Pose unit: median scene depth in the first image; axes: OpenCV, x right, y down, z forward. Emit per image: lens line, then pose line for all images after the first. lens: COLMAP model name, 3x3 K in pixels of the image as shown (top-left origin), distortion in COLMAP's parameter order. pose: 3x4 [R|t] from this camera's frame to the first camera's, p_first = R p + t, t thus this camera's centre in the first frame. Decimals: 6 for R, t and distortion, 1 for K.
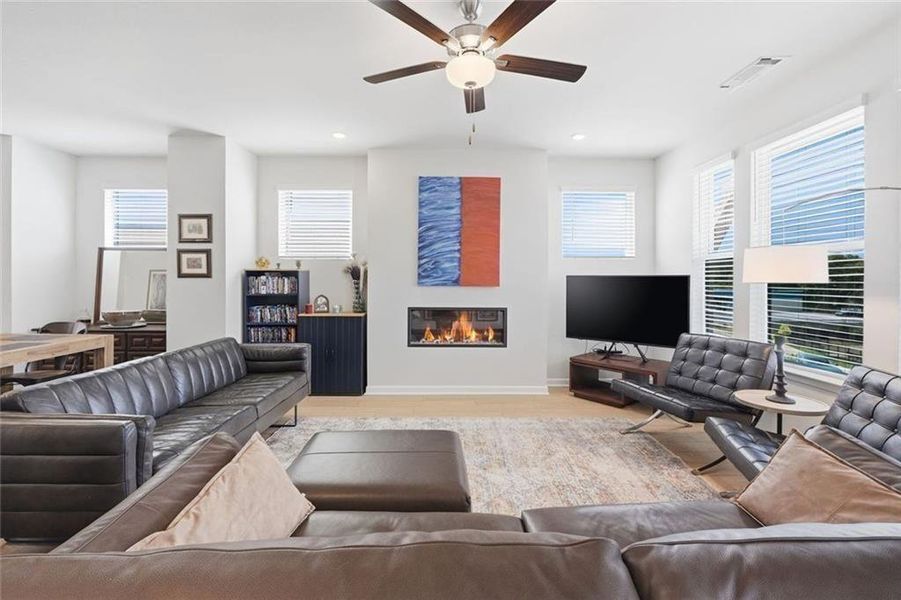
lens RADIAL K [[395.6, 0, 452.0], [0, 395.6, 281.8], [0, 0, 1]] dist [-0.002415, -0.000105]
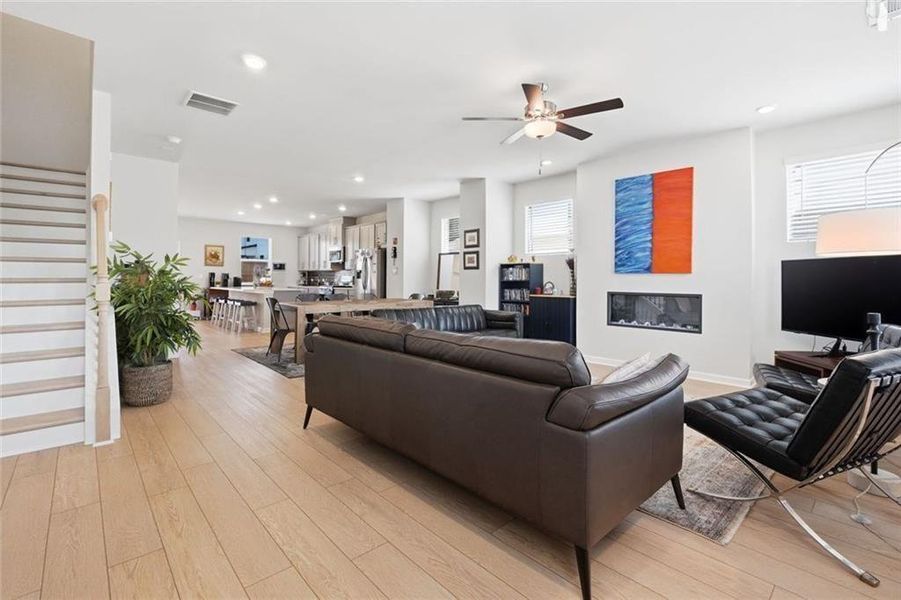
lens RADIAL K [[395.6, 0, 452.0], [0, 395.6, 281.8], [0, 0, 1]] dist [-0.002415, -0.000105]
pose [[0.686188, 0.005715, -0.727402, 0.435028], [-0.007557, 0.999971, 0.000727, 0.037750], [0.727385, 0.004998, 0.686212, -0.152594]]
